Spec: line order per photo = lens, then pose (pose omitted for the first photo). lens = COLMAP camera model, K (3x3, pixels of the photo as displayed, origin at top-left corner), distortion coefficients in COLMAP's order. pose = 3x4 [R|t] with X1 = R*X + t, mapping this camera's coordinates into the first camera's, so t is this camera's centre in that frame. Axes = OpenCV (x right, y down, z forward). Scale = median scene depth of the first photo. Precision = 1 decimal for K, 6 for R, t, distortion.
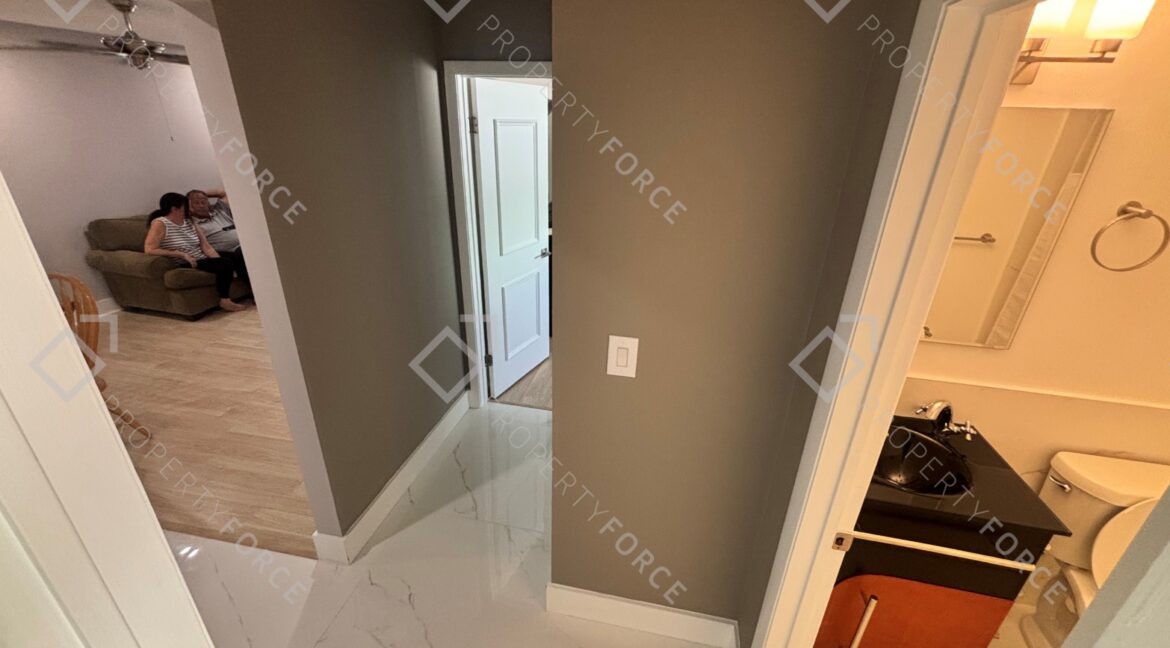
lens RADIAL K [[470.1, 0, 585.2], [0, 470.1, 323.1], [0, 0, 1]] dist [0.000346, 0.000583]
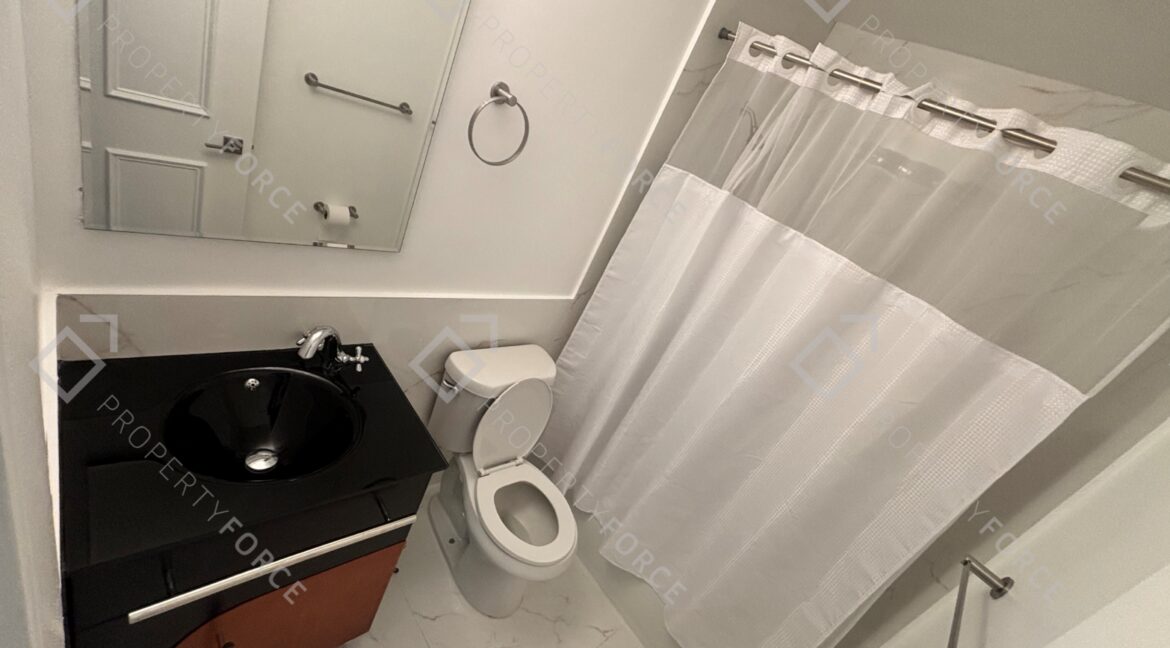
lens RADIAL K [[470.1, 0, 585.2], [0, 470.1, 323.1], [0, 0, 1]] dist [0.000346, 0.000583]
pose [[0.541904, -0.178180, 0.821336, 0.387135], [-0.058065, 0.966995, 0.248090, -0.044814], [-0.838432, -0.182131, 0.513673, 0.294268]]
